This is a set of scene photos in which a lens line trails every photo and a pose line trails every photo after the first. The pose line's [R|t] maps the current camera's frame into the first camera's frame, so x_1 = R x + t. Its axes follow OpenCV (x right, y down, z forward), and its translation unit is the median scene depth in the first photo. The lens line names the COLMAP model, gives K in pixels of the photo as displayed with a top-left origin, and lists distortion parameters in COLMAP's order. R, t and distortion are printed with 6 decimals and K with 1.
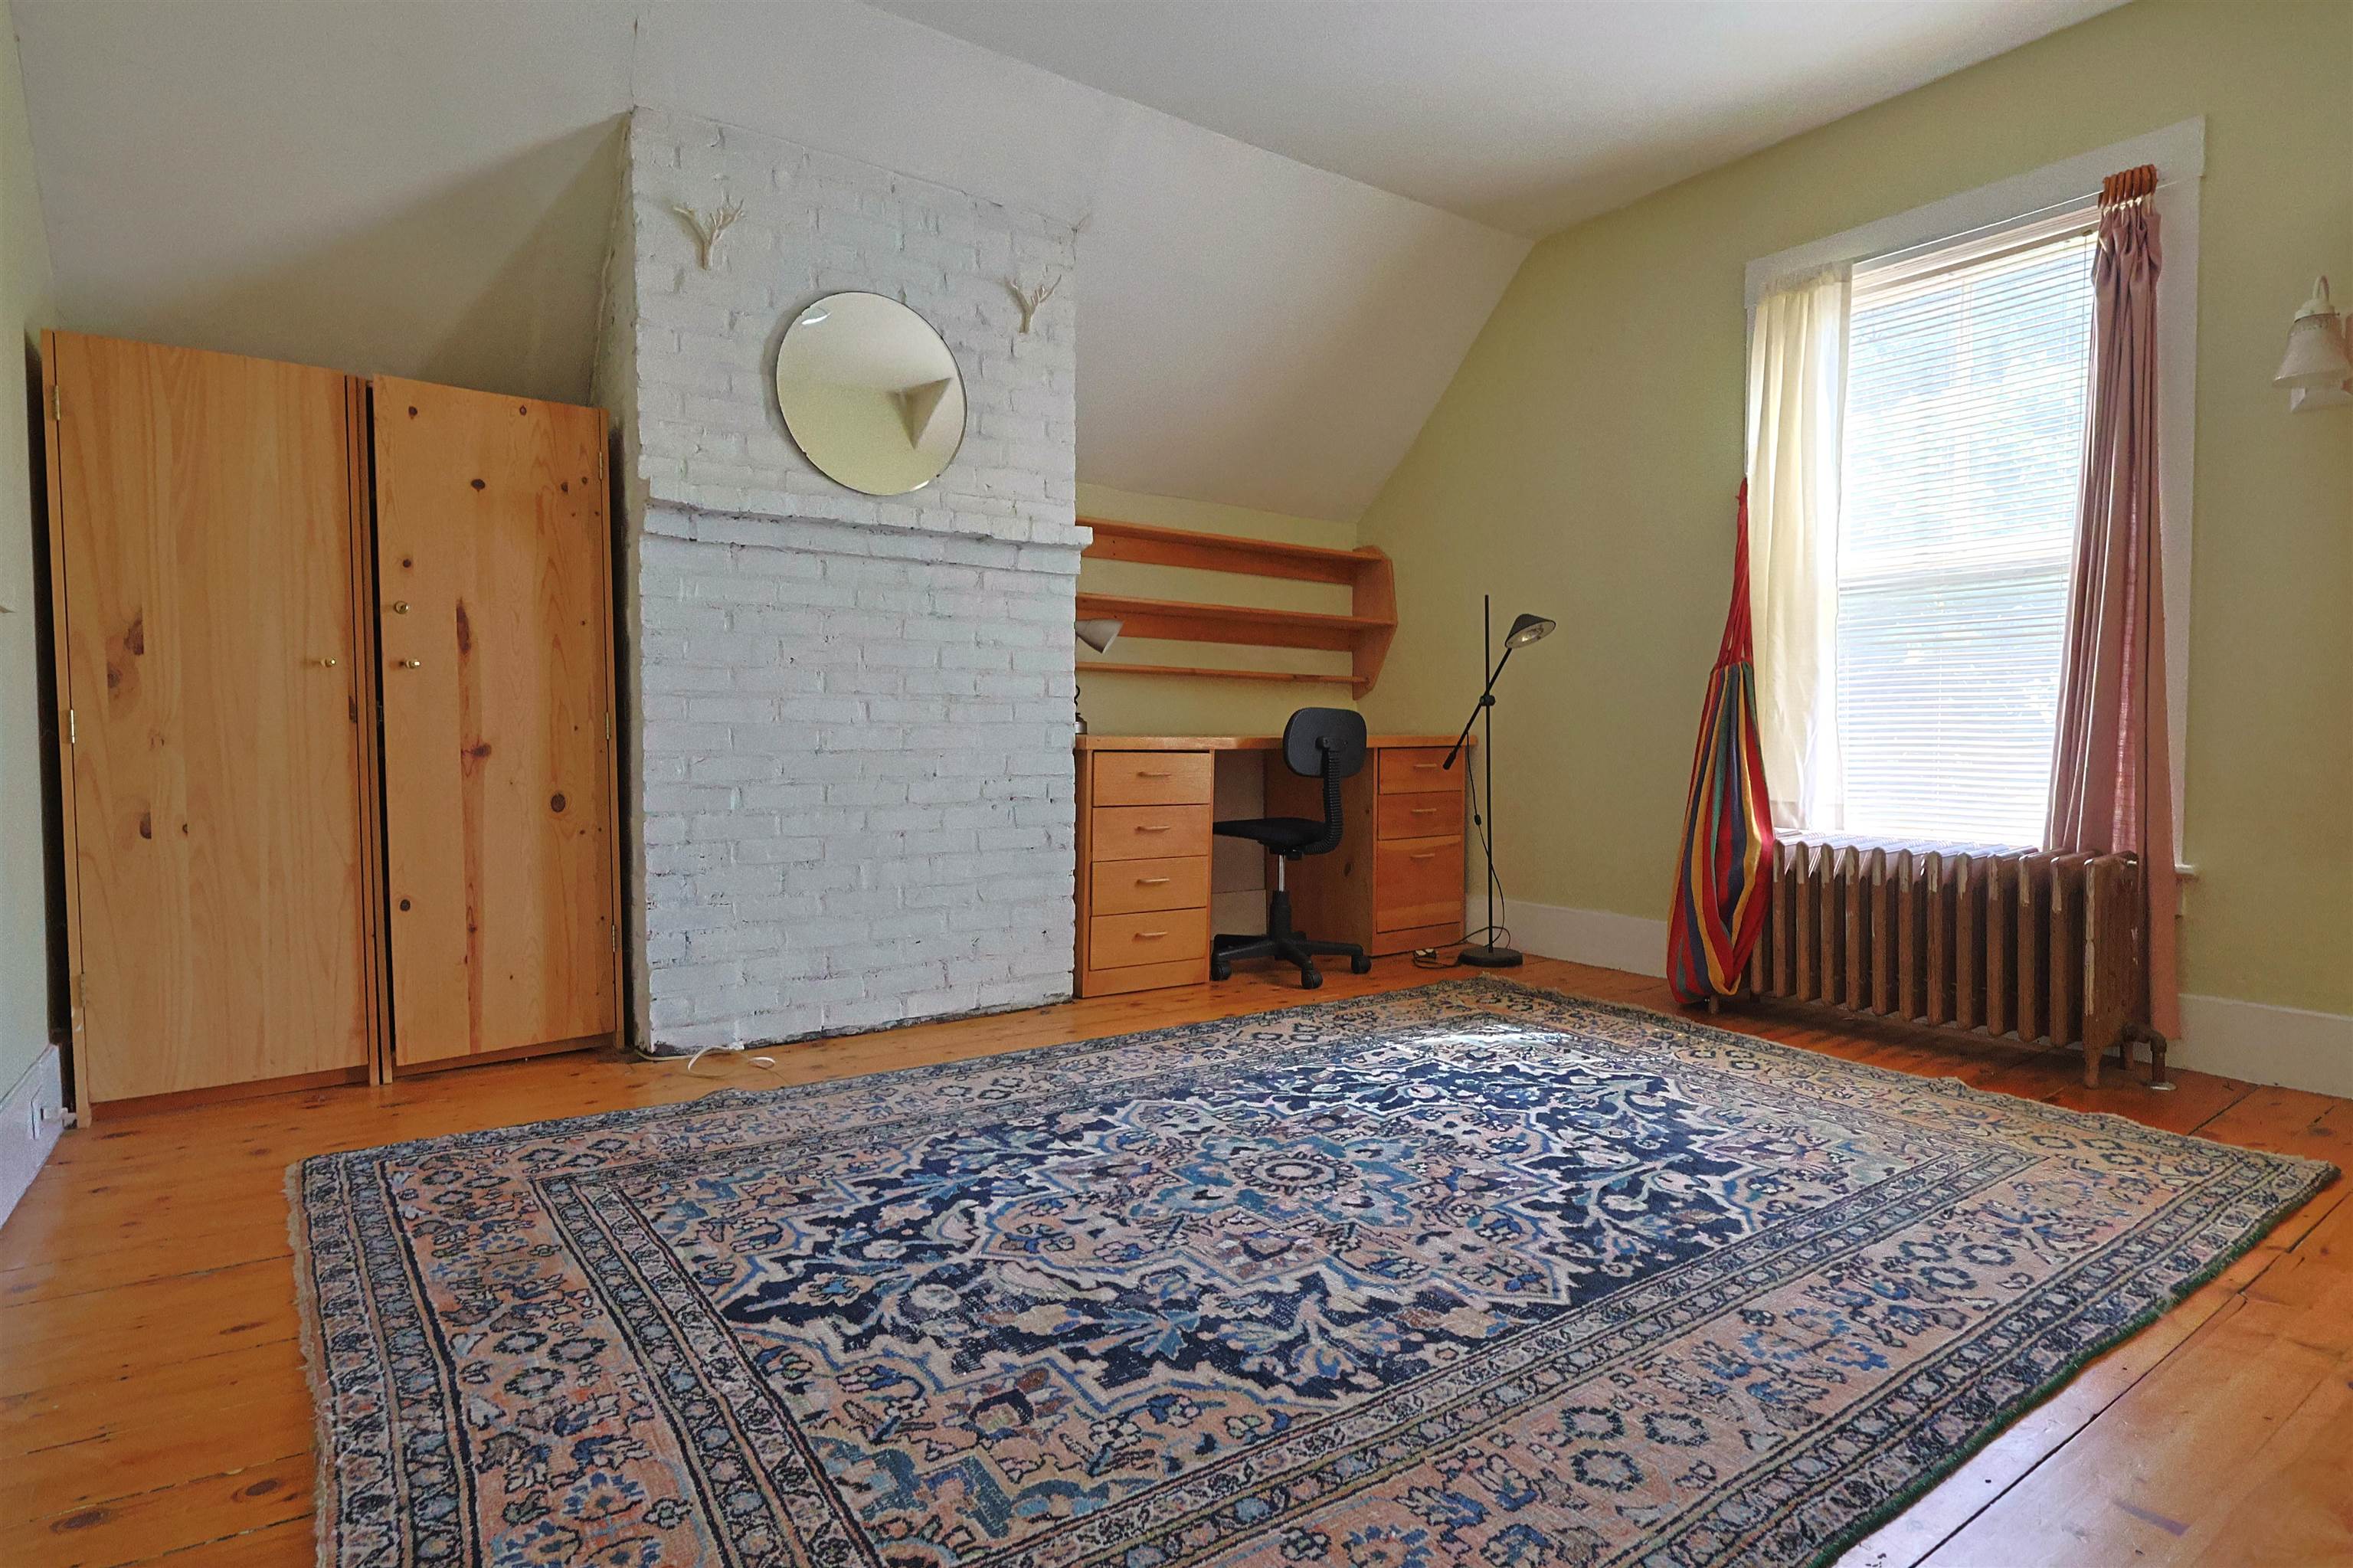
lens RADIAL K [[1233.8, 0, 1188.3], [0, 1233.8, 780.7], [0, 0, 1]] dist [0.002504, 0.000712]
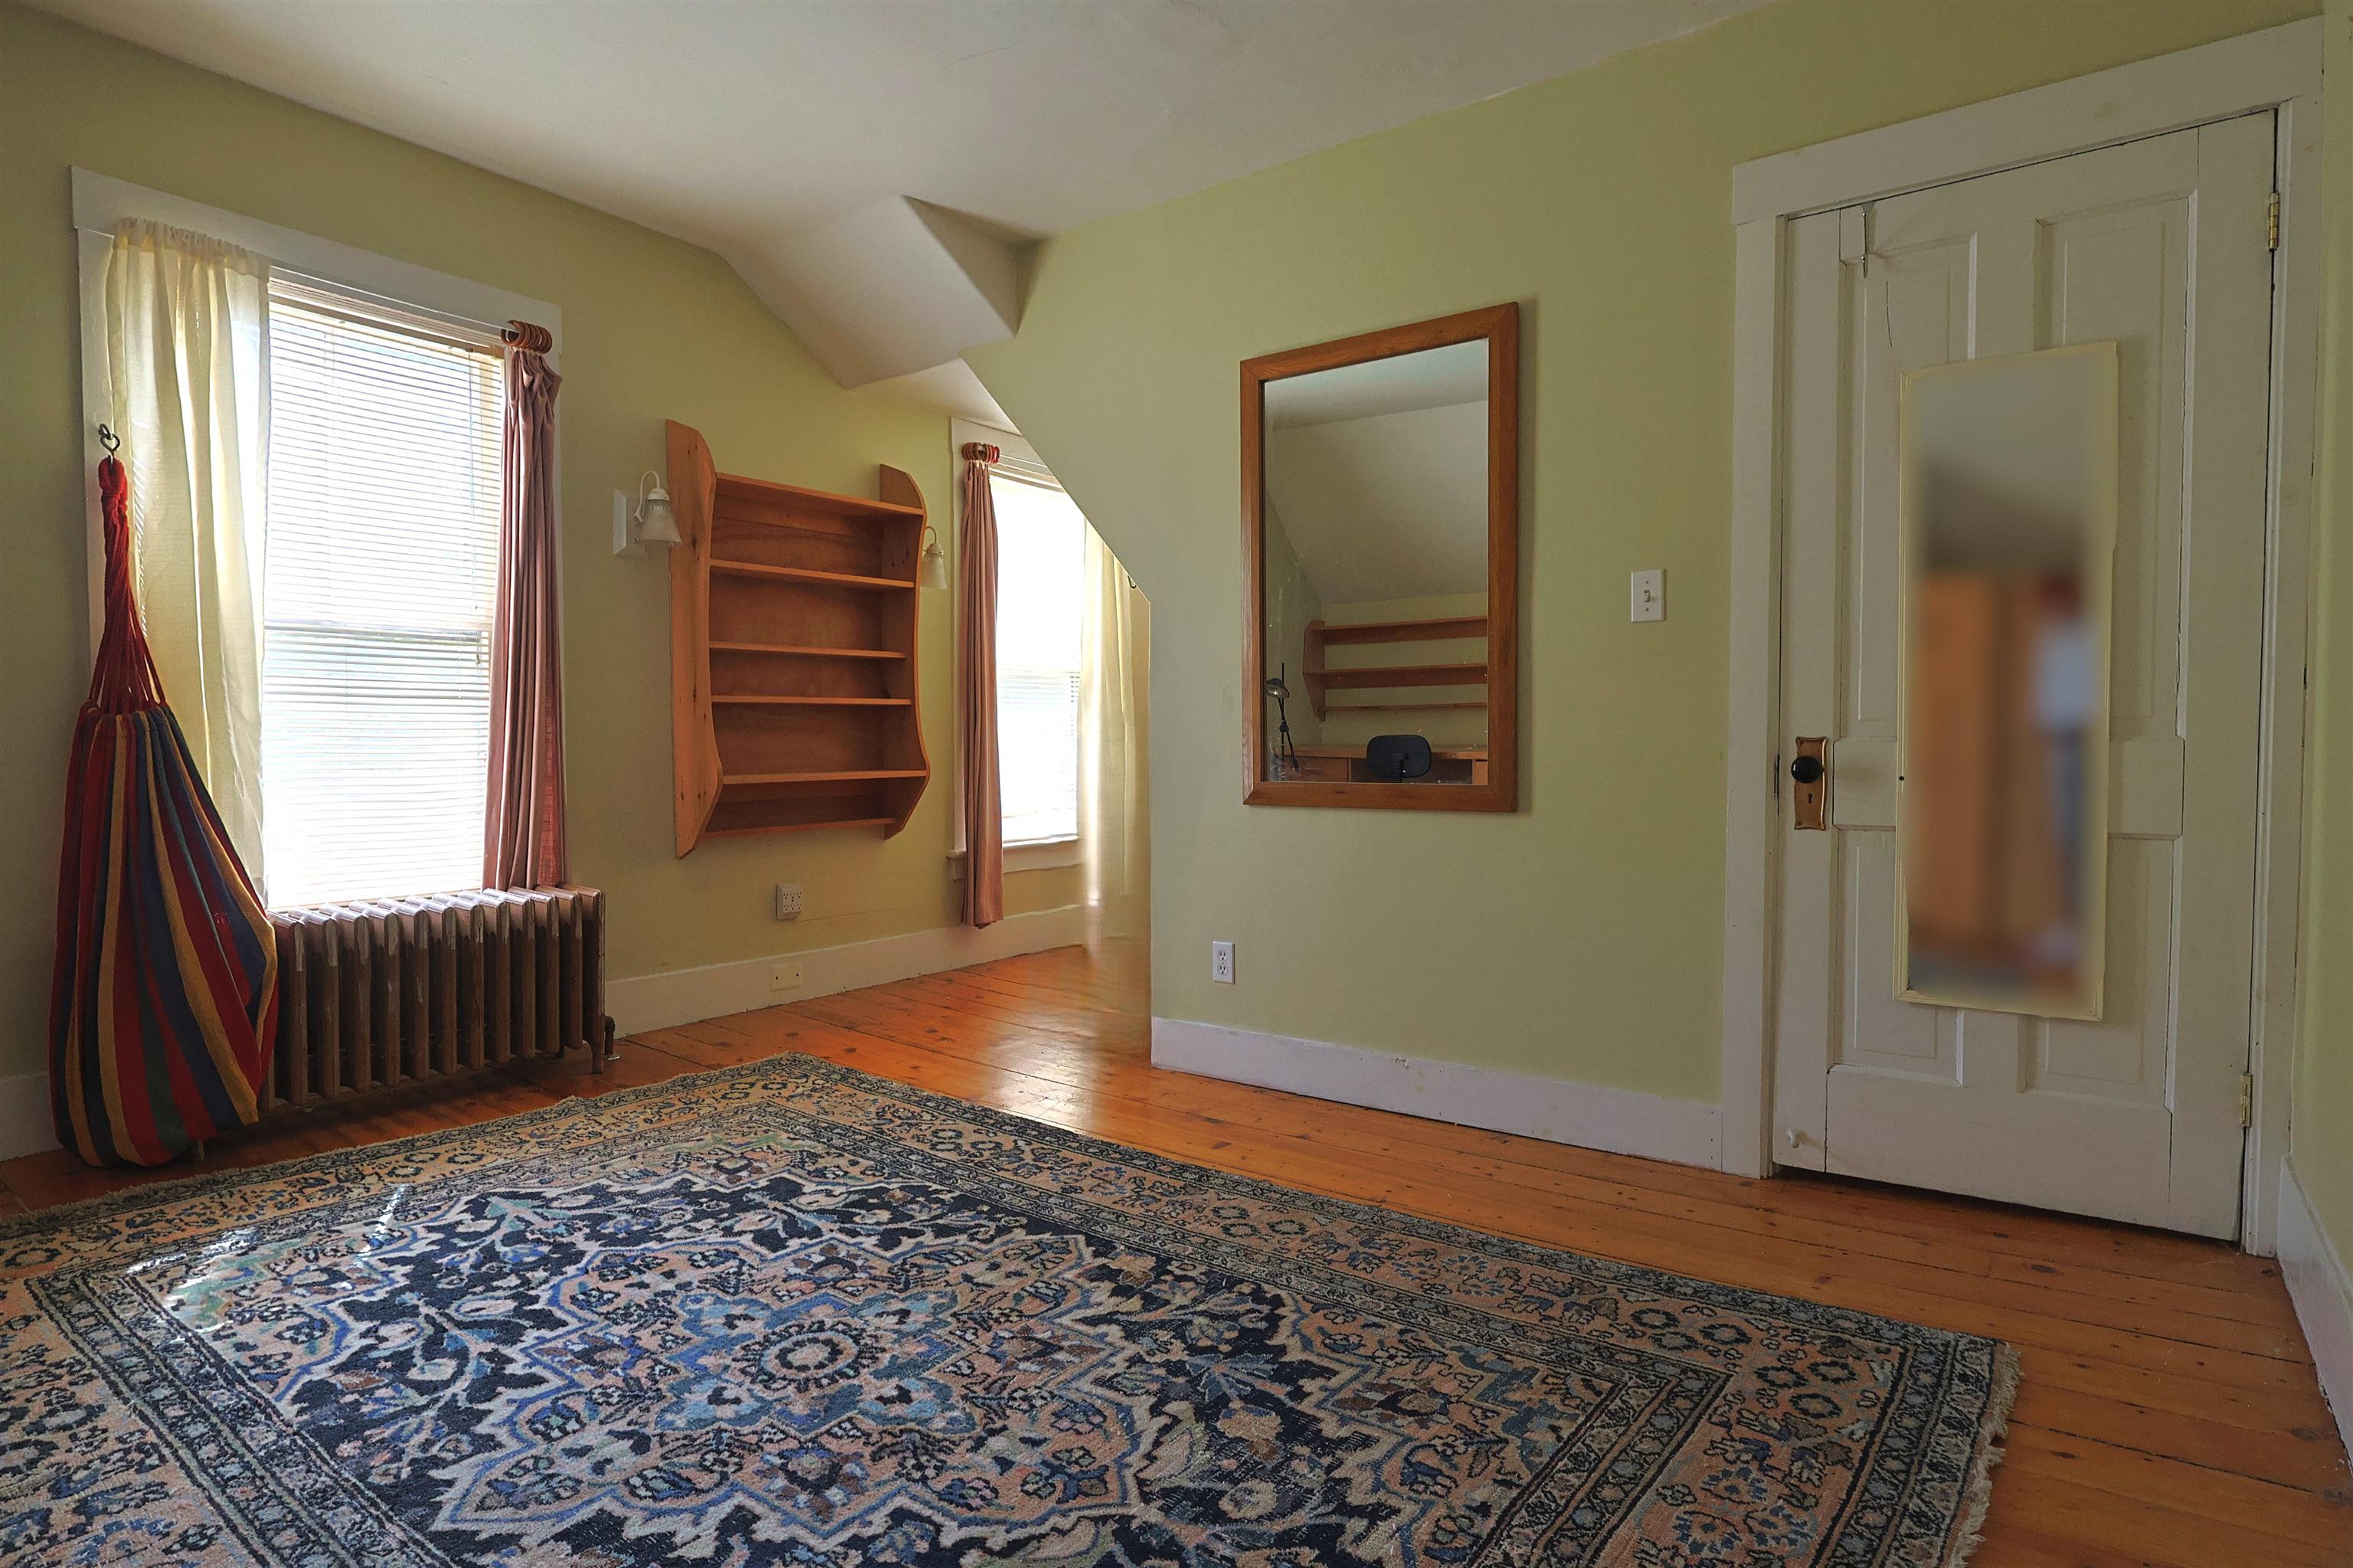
lens RADIAL K [[1233.8, 0, 1188.3], [0, 1233.8, 780.7], [0, 0, 1]] dist [0.002504, 0.000712]
pose [[-0.304875, -0.031895, 0.951858, -0.718139], [0.029740, 0.998633, 0.042988, -0.093982], [-0.951928, 0.041414, -0.303510, 0.912714]]
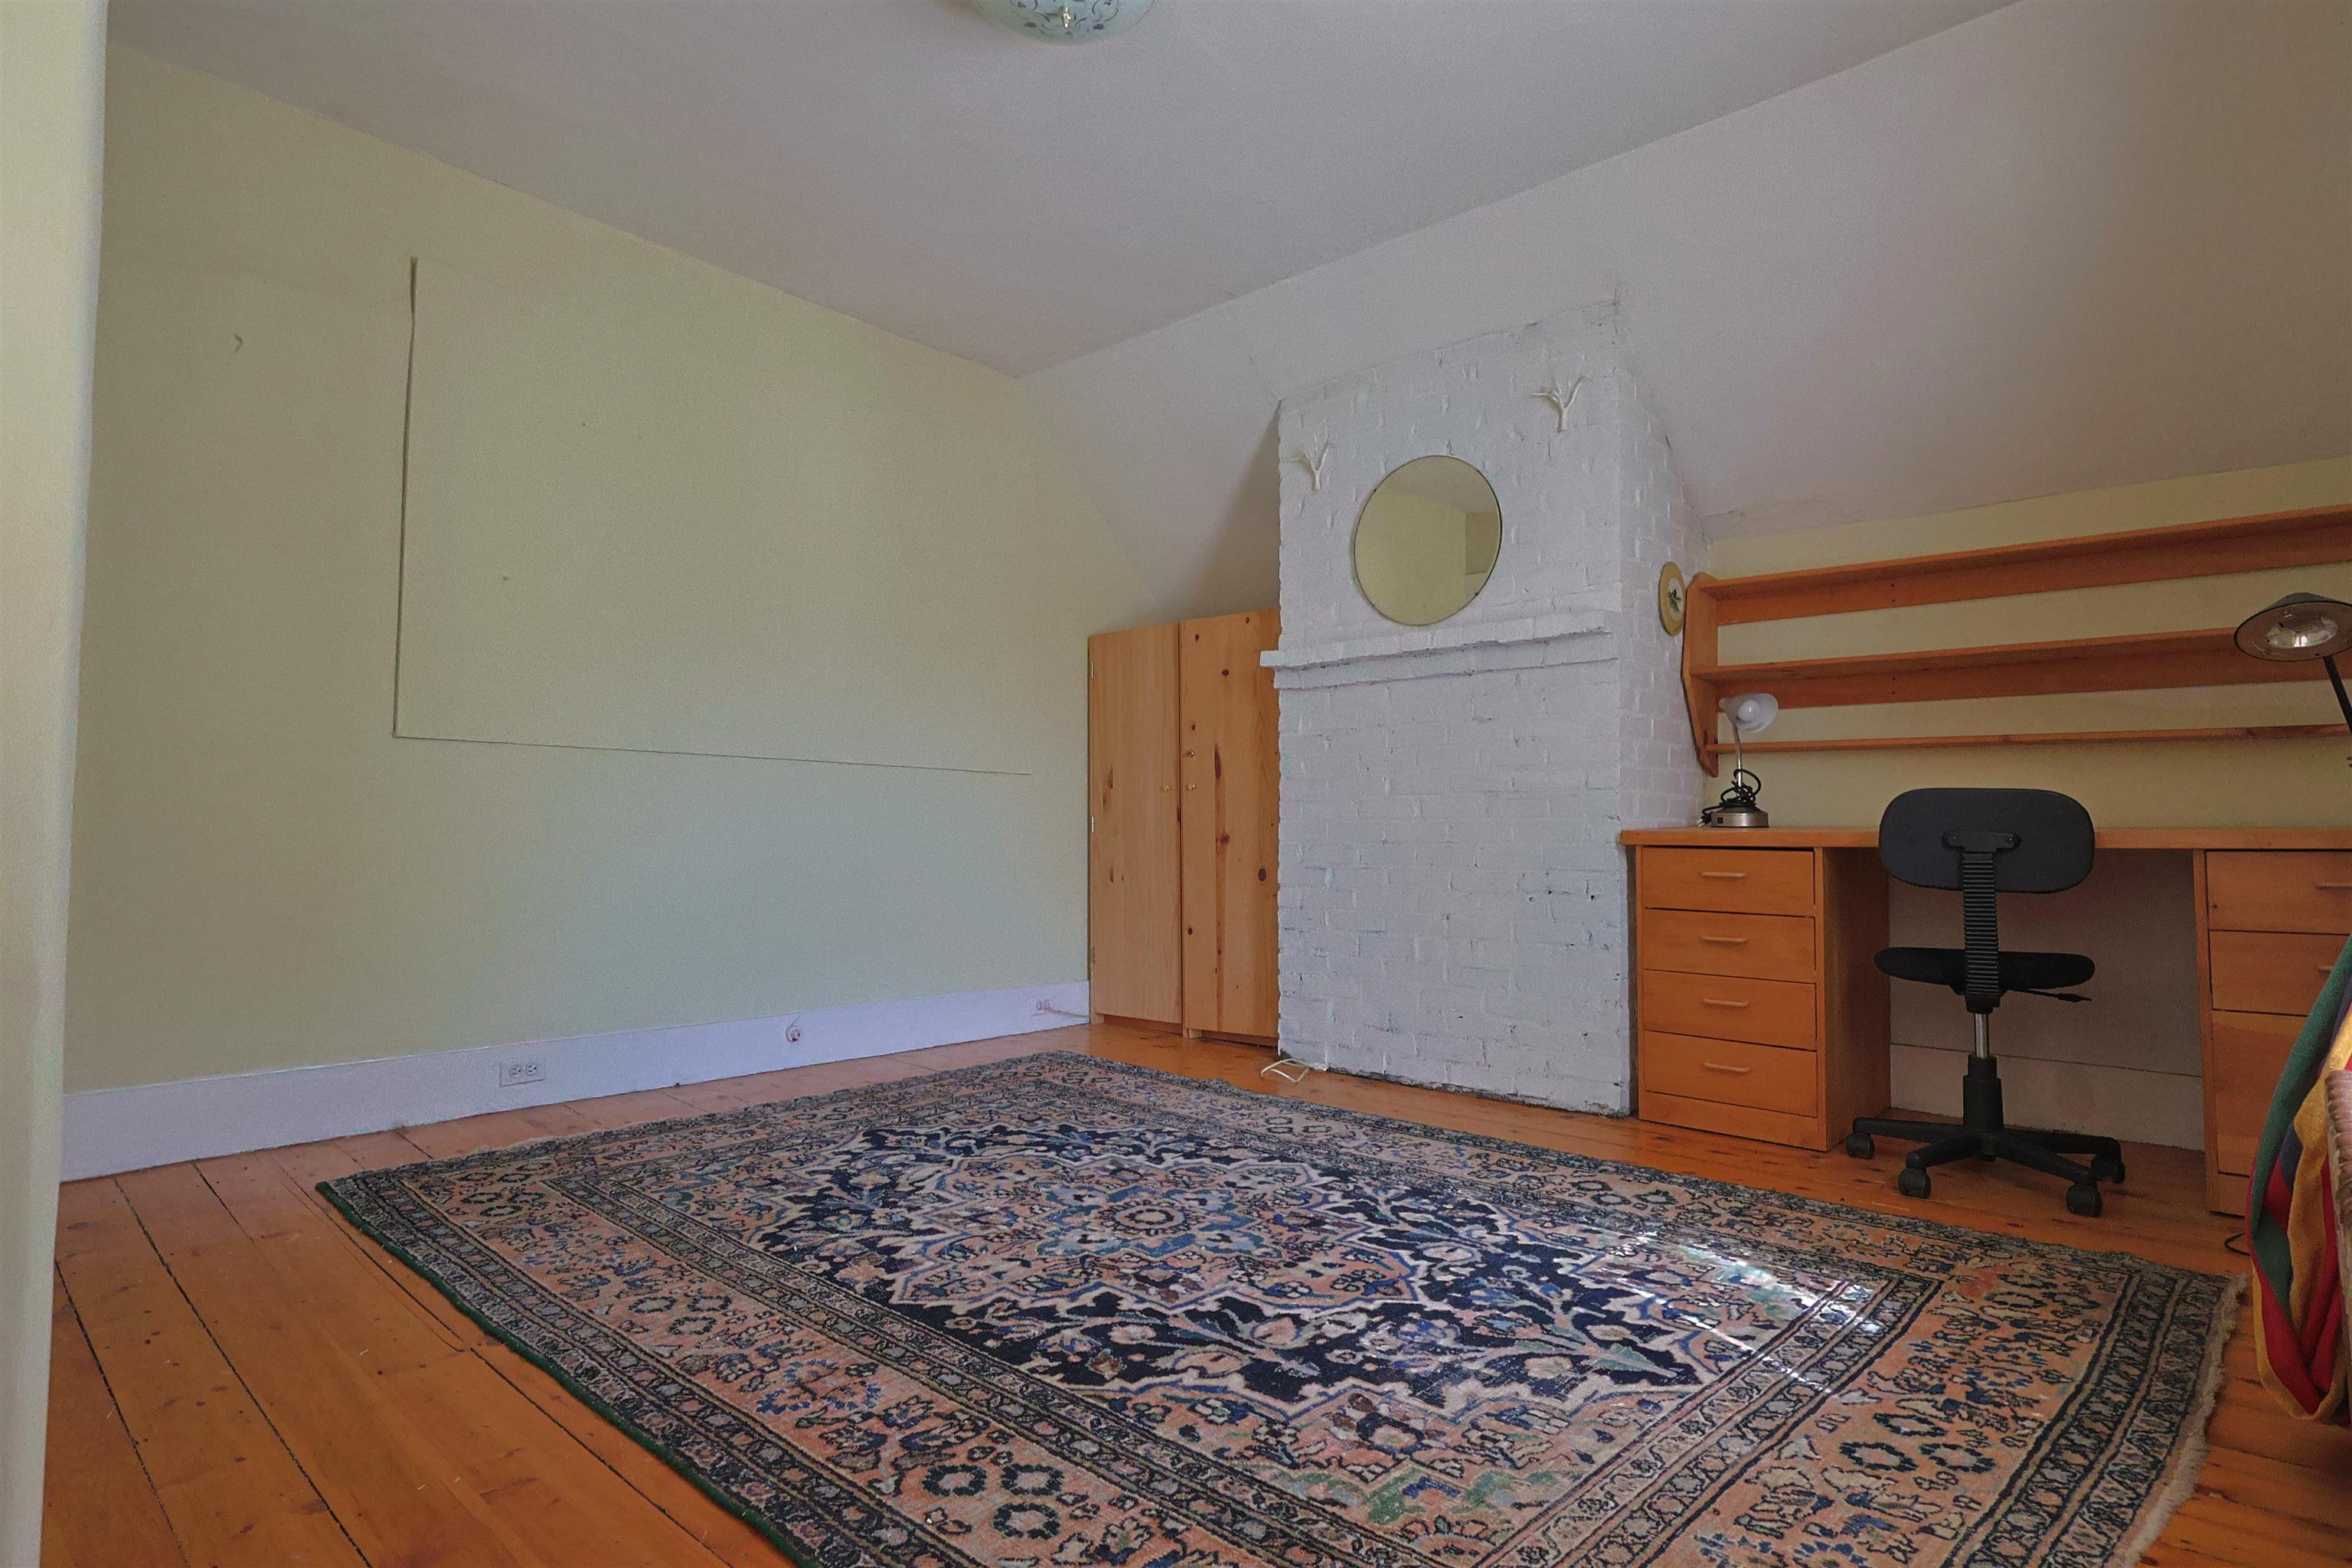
lens RADIAL K [[1233.3, 0, 1187.8], [0, 1233.3, 780.7], [0, 0, 1]] dist [0.002504, 0.000712]
pose [[0.204567, -0.041254, -0.977983, 1.109470], [-0.033279, 0.998241, -0.049070, -0.023387], [0.978287, 0.042585, 0.202834, 0.724689]]
